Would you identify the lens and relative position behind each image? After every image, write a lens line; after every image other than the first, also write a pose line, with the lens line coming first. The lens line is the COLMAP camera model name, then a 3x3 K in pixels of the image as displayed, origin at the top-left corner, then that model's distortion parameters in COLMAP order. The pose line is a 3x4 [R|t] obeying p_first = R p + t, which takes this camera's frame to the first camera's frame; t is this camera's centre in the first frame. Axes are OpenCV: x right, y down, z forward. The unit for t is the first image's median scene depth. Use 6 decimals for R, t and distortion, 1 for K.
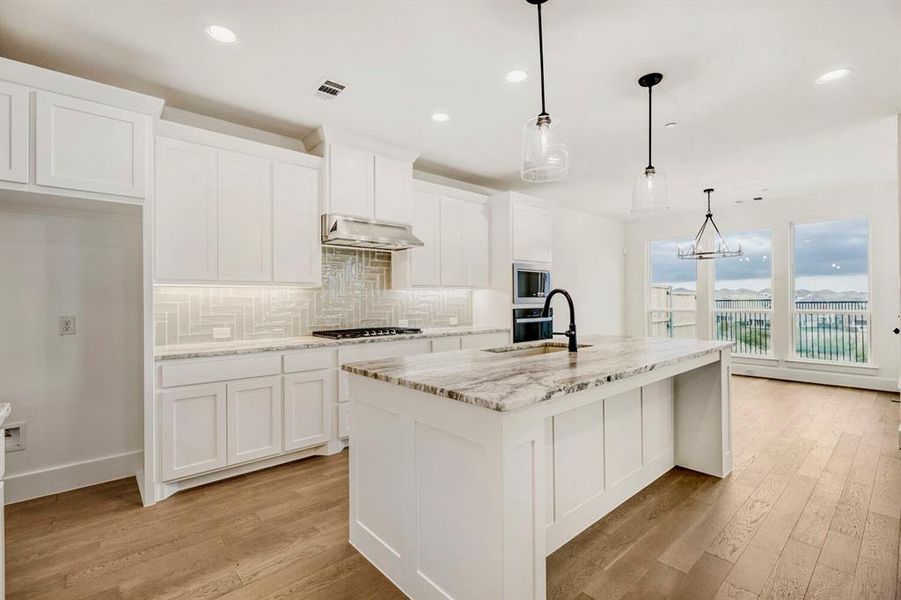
lens RADIAL K [[410.8, 0, 461.9], [0, 410.8, 293.3], [0, 0, 1]] dist [0.006941, 0.000169]
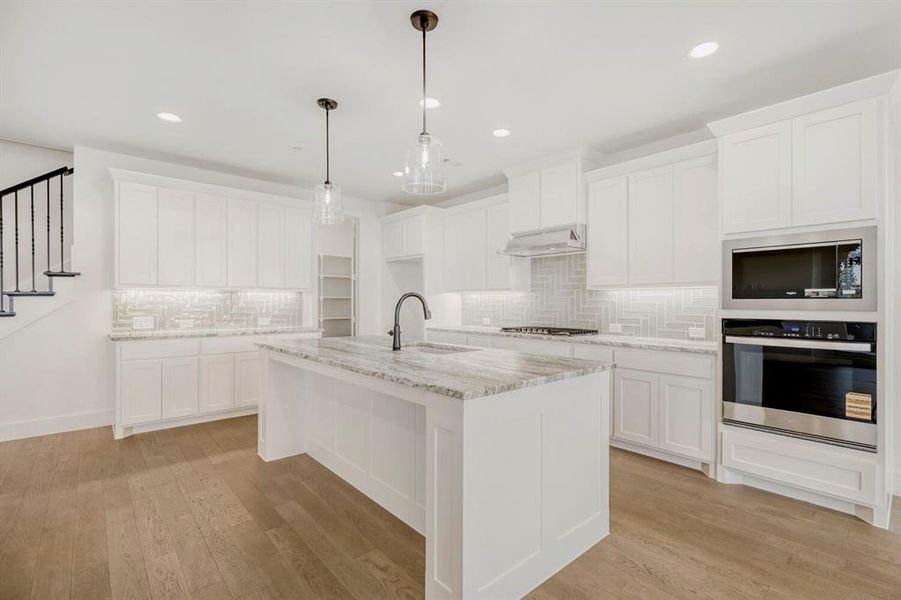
lens RADIAL K [[410.8, 0, 465.2], [0, 410.8, 302.2], [0, 0, 1]] dist [0.006941, 0.000169]
pose [[-0.005108, 0.008019, -0.999955, 0.861230], [0.014985, 0.999856, 0.007942, 0.004927], [0.999875, -0.014944, -0.005227, 0.754521]]
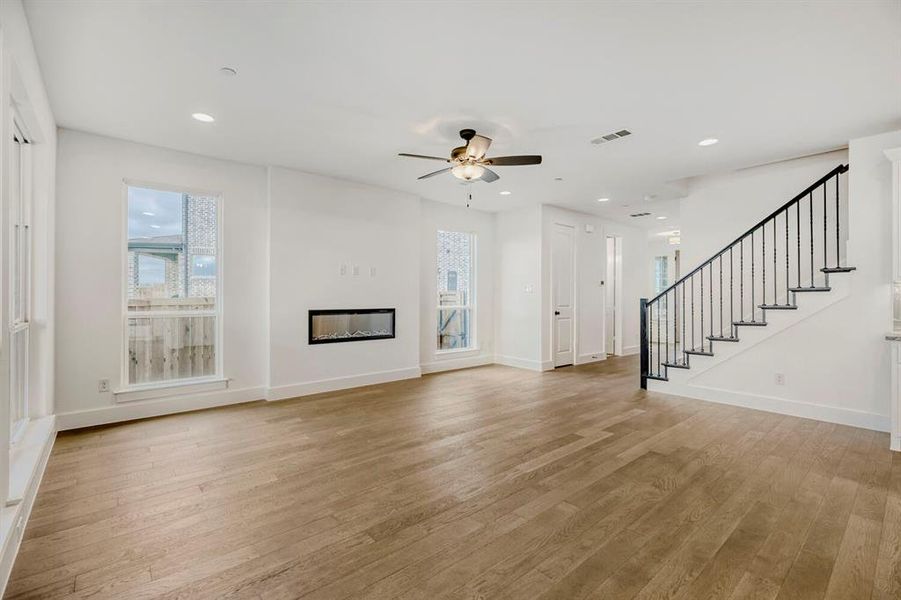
lens RADIAL K [[410.8, 0, 452.5], [0, 410.8, 295.4], [0, 0, 1]] dist [0.006941, 0.000169]
pose [[-0.999445, 0.007418, 0.032478, 0.795893], [0.006816, 0.999803, -0.018629, 0.006389], [-0.032610, -0.018397, -0.999299, 0.835215]]
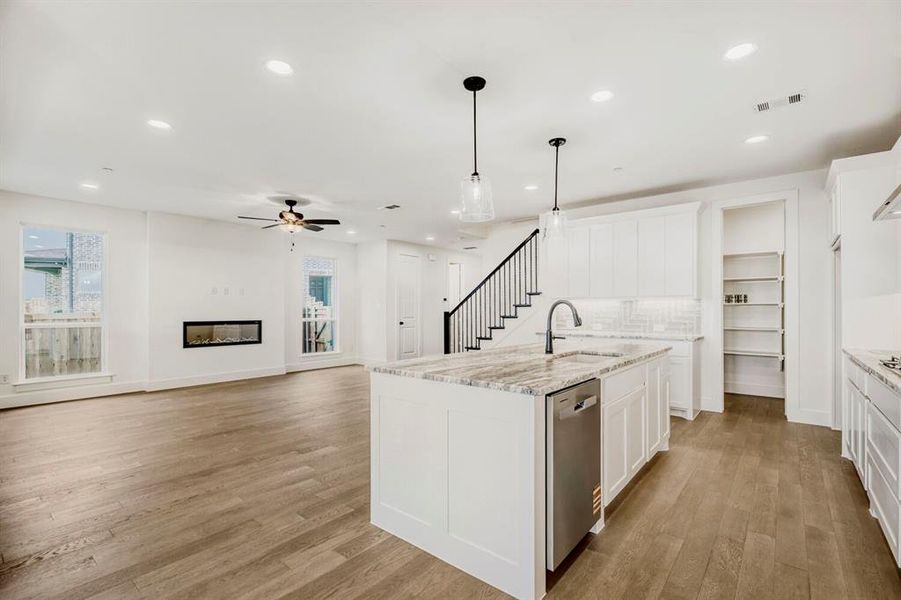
lens RADIAL K [[410.8, 0, 450.1], [0, 410.8, 306.5], [0, 0, 1]] dist [0.006941, 0.000169]
pose [[-0.990234, 0.009337, -0.139100, 0.453795], [0.012841, 0.999622, -0.024317, 0.018934], [0.138820, -0.025866, -0.989980, 1.360835]]
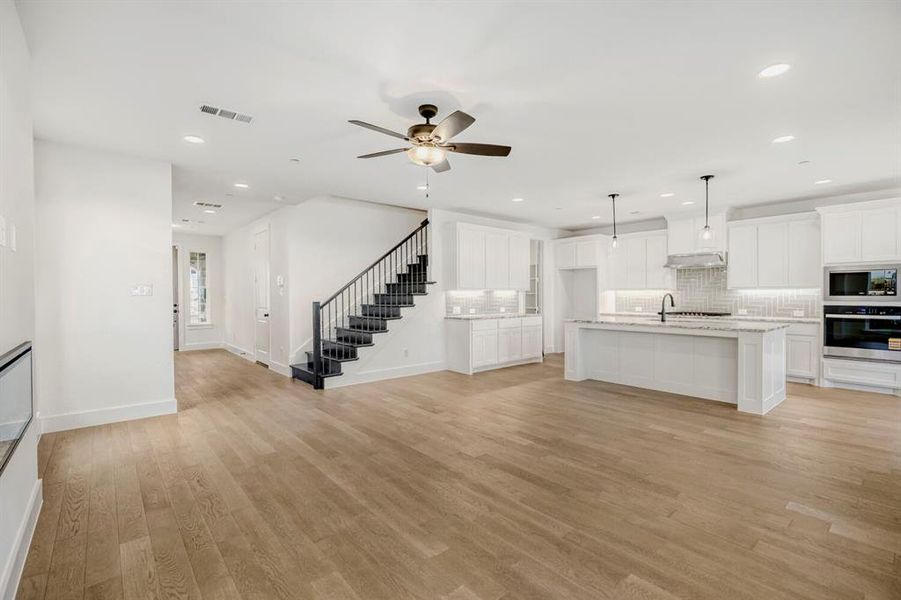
lens RADIAL K [[410.8, 0, 463.7], [0, 410.8, 299.0], [0, 0, 1]] dist [0.006941, 0.000169]
pose [[-0.010681, 0.020486, -0.999733, 1.587349], [0.020961, 0.999575, 0.020258, -0.031687], [0.999723, -0.020739, -0.011105, -0.030560]]
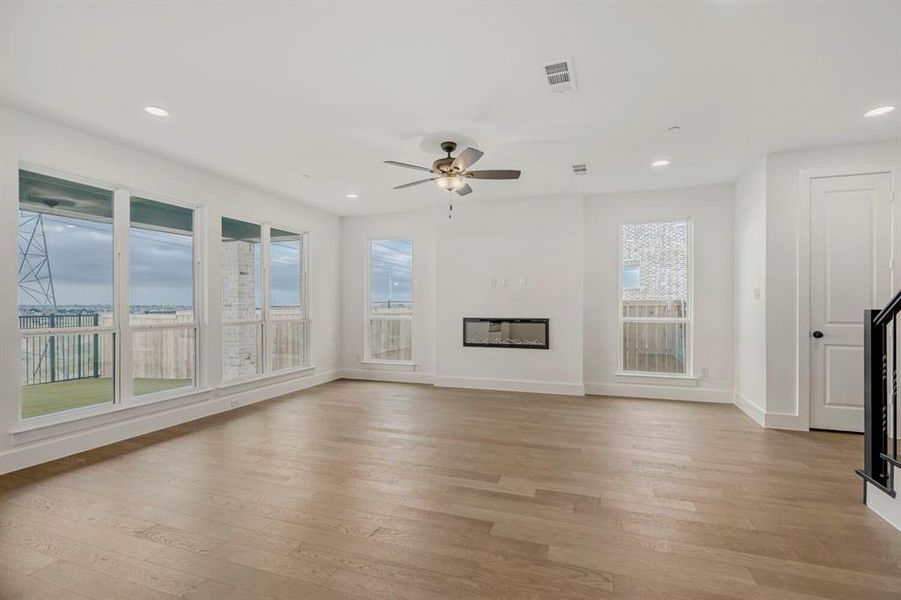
lens RADIAL K [[410.8, 0, 449.4], [0, 410.8, 307.3], [0, 0, 1]] dist [0.006941, 0.000169]
pose [[-0.459821, 0.006455, 0.887988, -0.057674], [-0.007148, 0.999914, -0.010970, 0.003717], [-0.887983, -0.011392, -0.459735, 0.330402]]
